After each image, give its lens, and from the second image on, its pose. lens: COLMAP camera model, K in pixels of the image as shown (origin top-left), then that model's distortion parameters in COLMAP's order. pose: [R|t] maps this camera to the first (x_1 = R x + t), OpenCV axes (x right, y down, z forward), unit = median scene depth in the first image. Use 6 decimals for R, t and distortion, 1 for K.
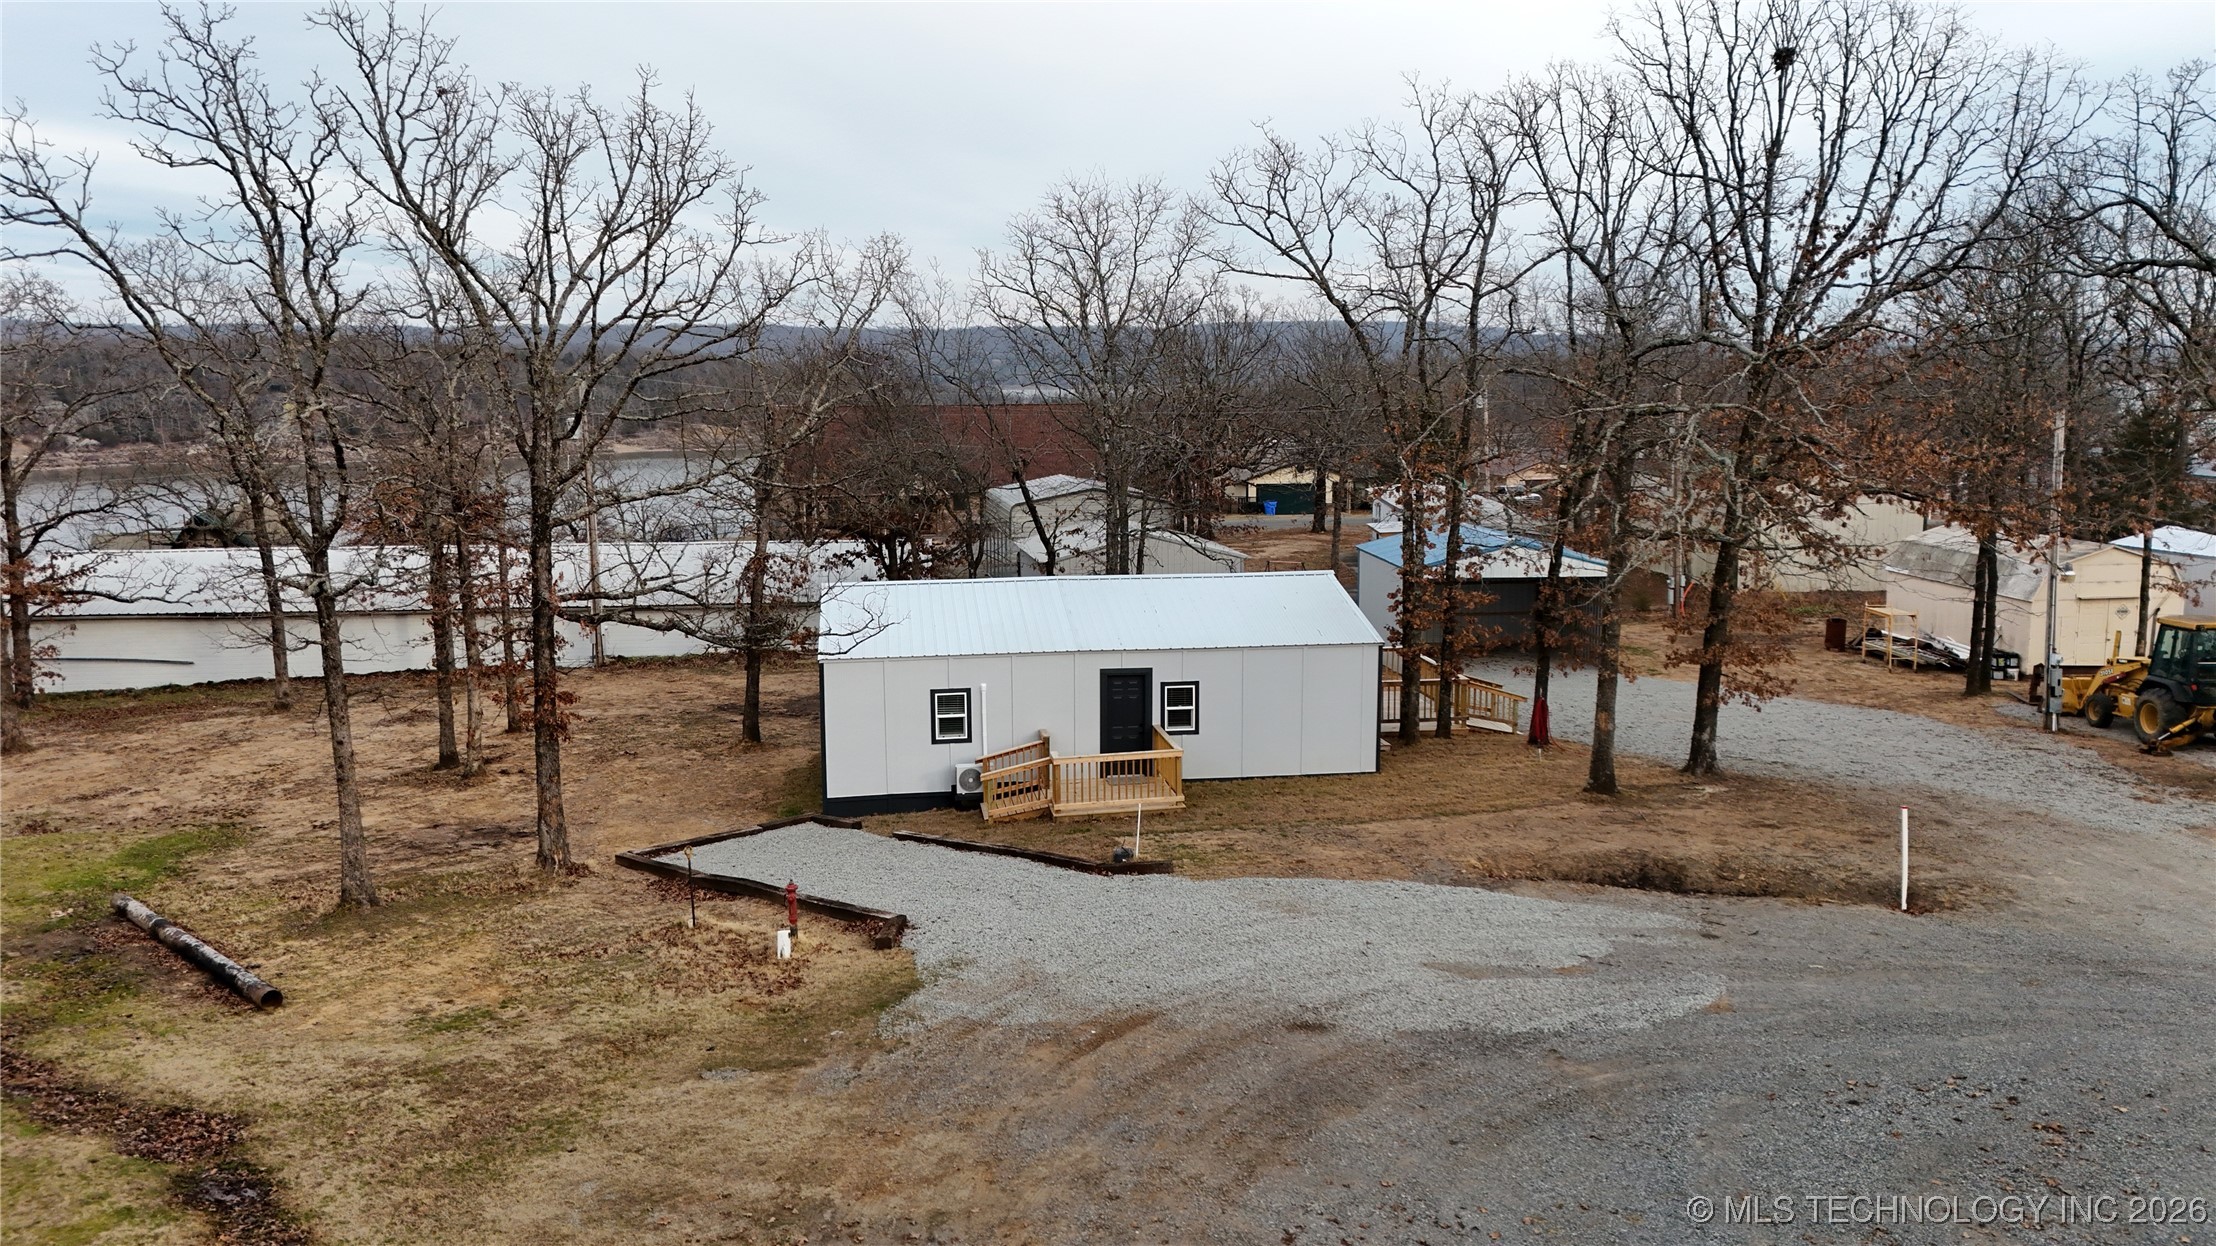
lens RADIAL K [[1621.3, 0, 1117.3], [0, 1621.3, 611.3], [0, 0, 1]] dist [0.088274, -0.098073]
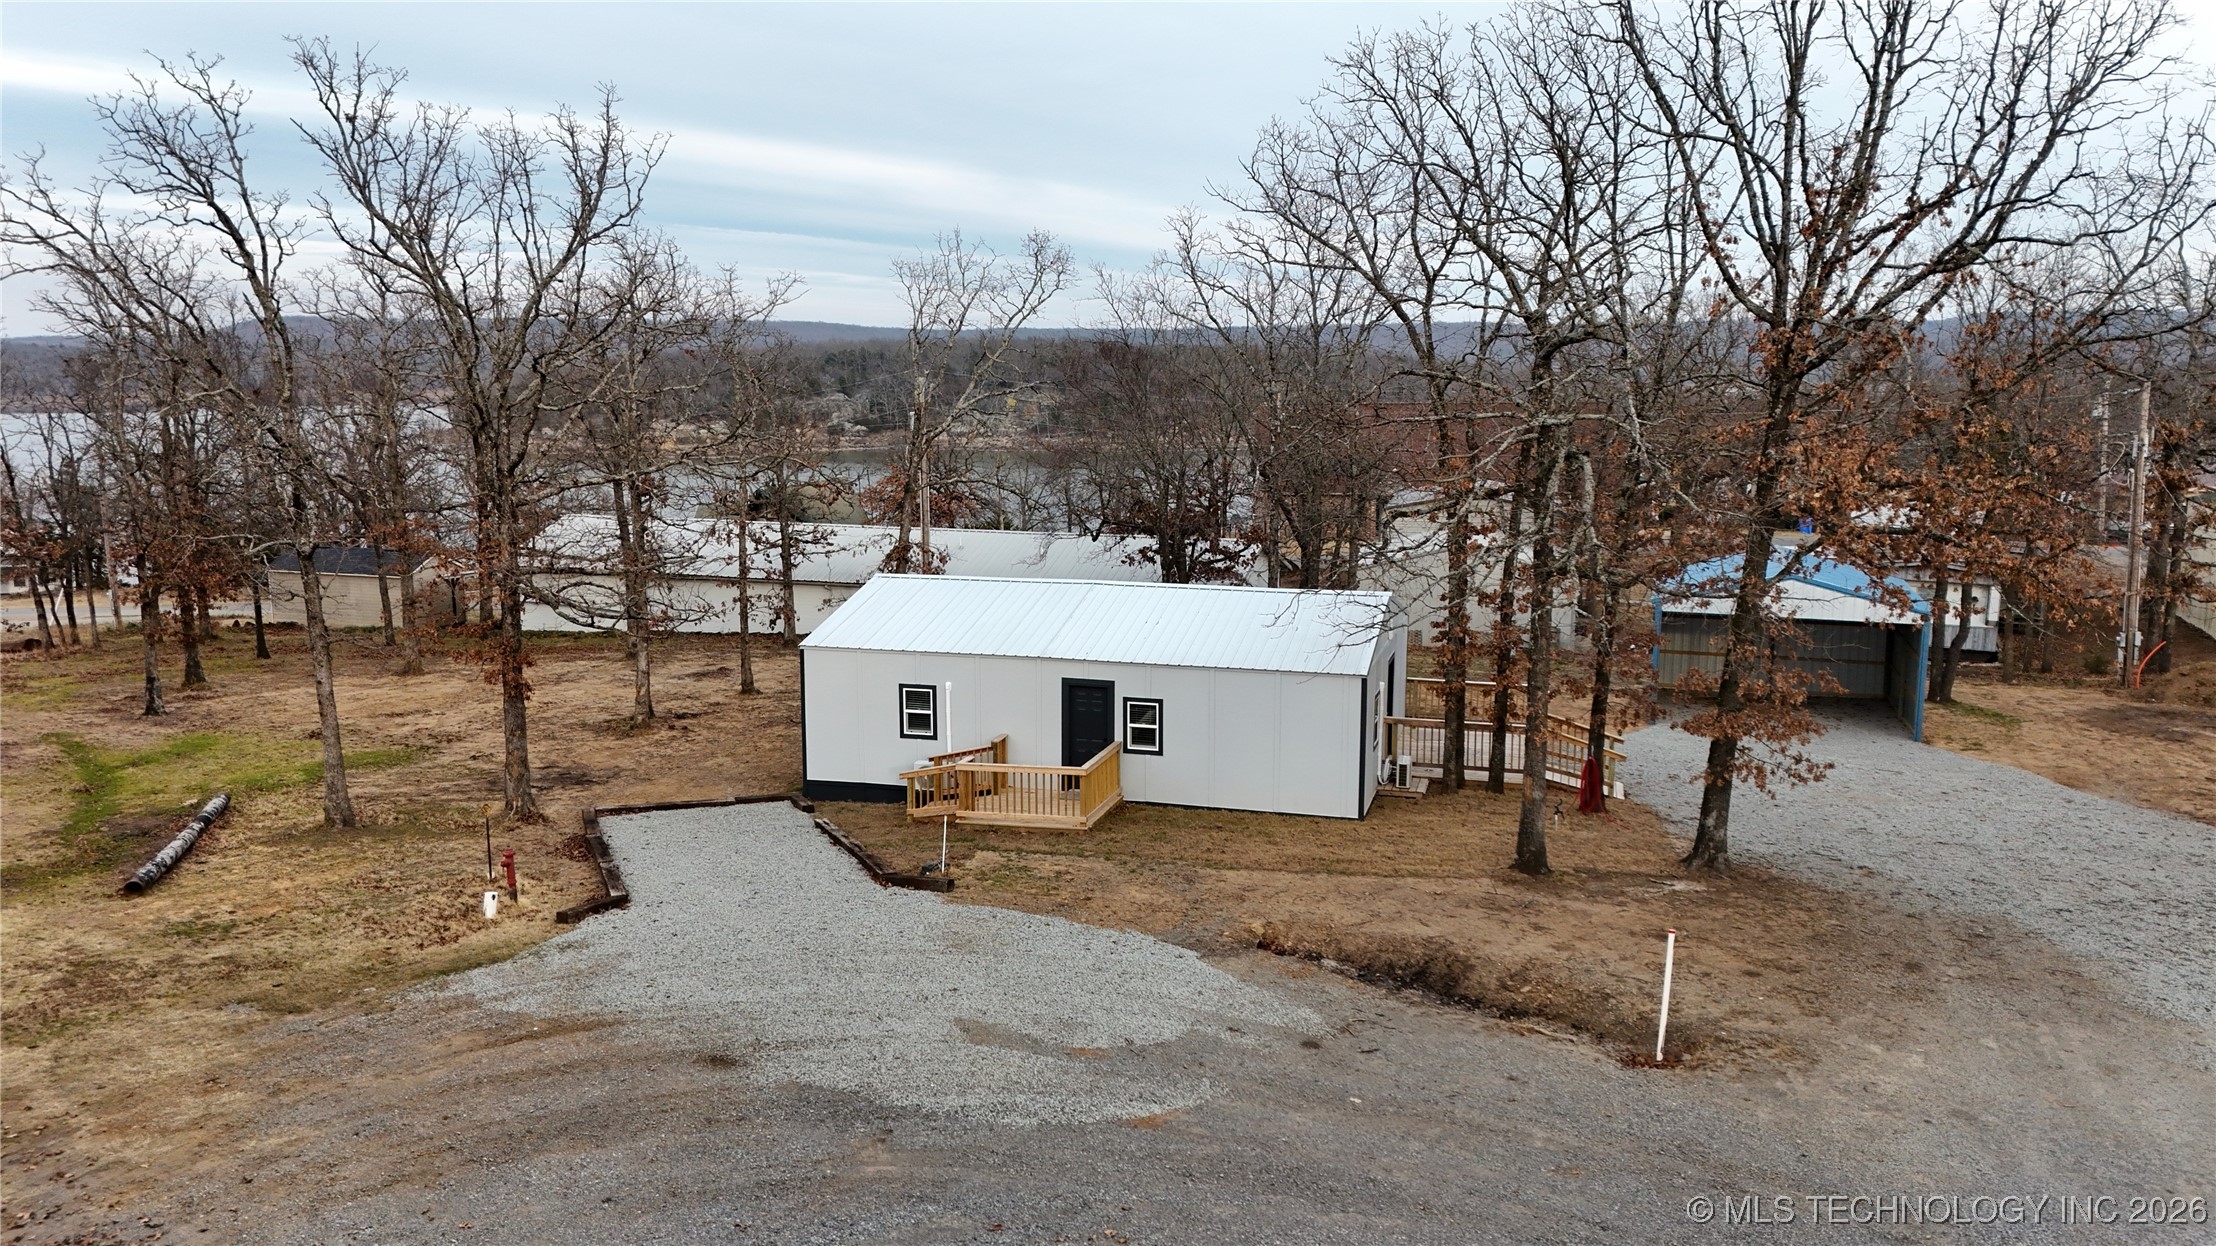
lens RADIAL K [[1621.3, 0, 1117.3], [0, 1621.3, 611.3], [0, 0, 1]] dist [0.088274, -0.098073]
pose [[0.911060, 0.067030, -0.406788, 0.557012], [-0.066503, 0.997667, 0.015452, -0.028476], [0.406875, 0.012975, 0.913392, 0.178360]]
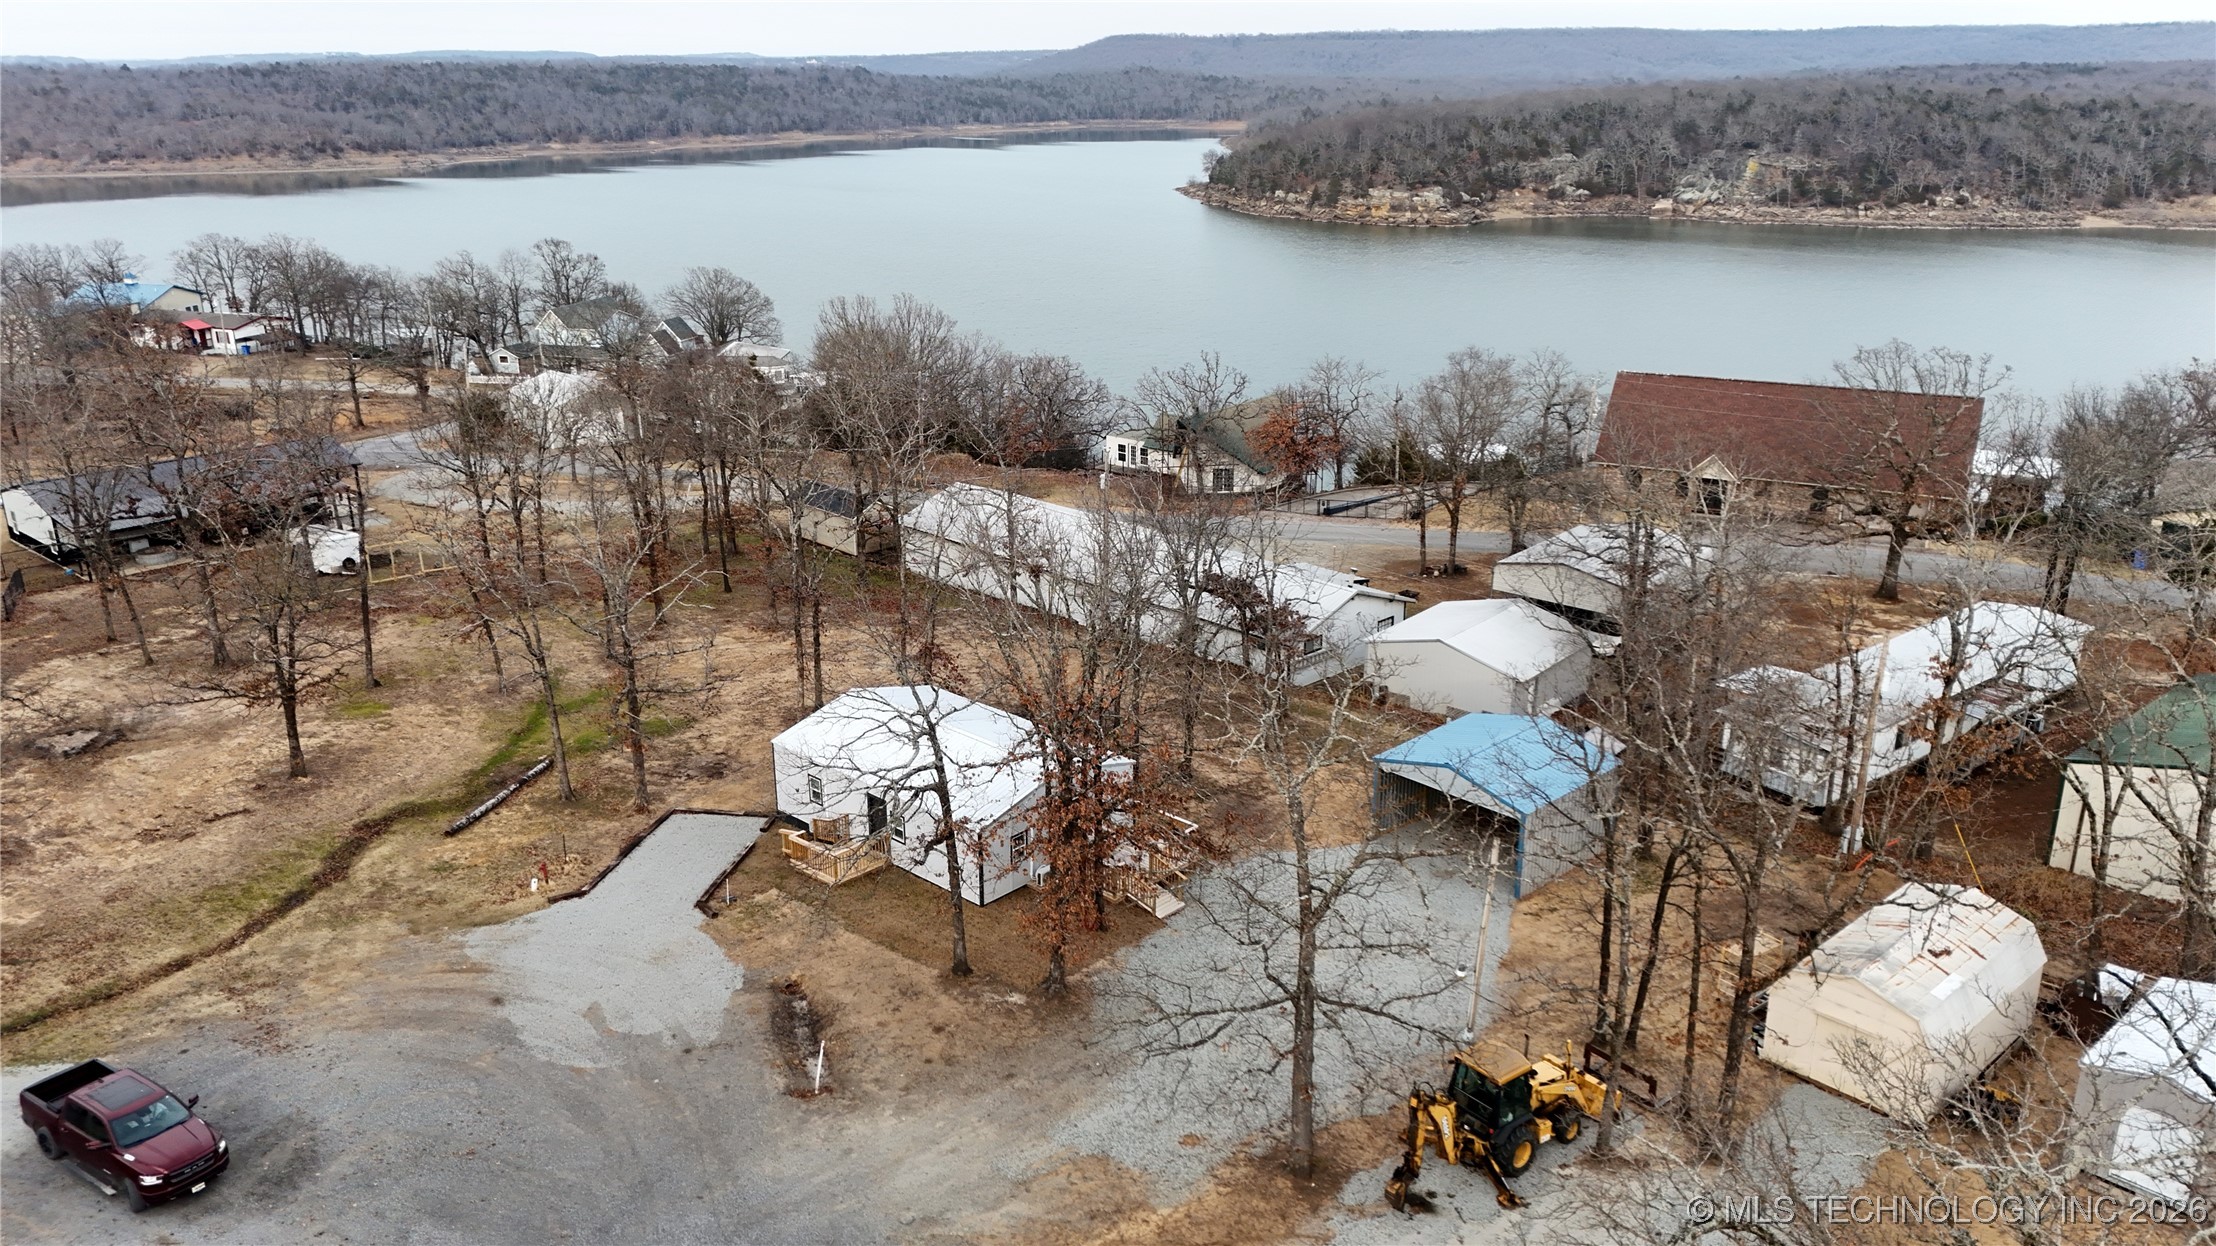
lens RADIAL K [[1621.3, 0, 1117.3], [0, 1621.3, 611.3], [0, 0, 1]] dist [0.088274, -0.098073]
pose [[0.619571, 0.250886, -0.743766, 1.931367], [-0.116745, 0.966459, 0.228754, -0.800560], [0.776210, -0.054898, 0.628079, 0.155684]]
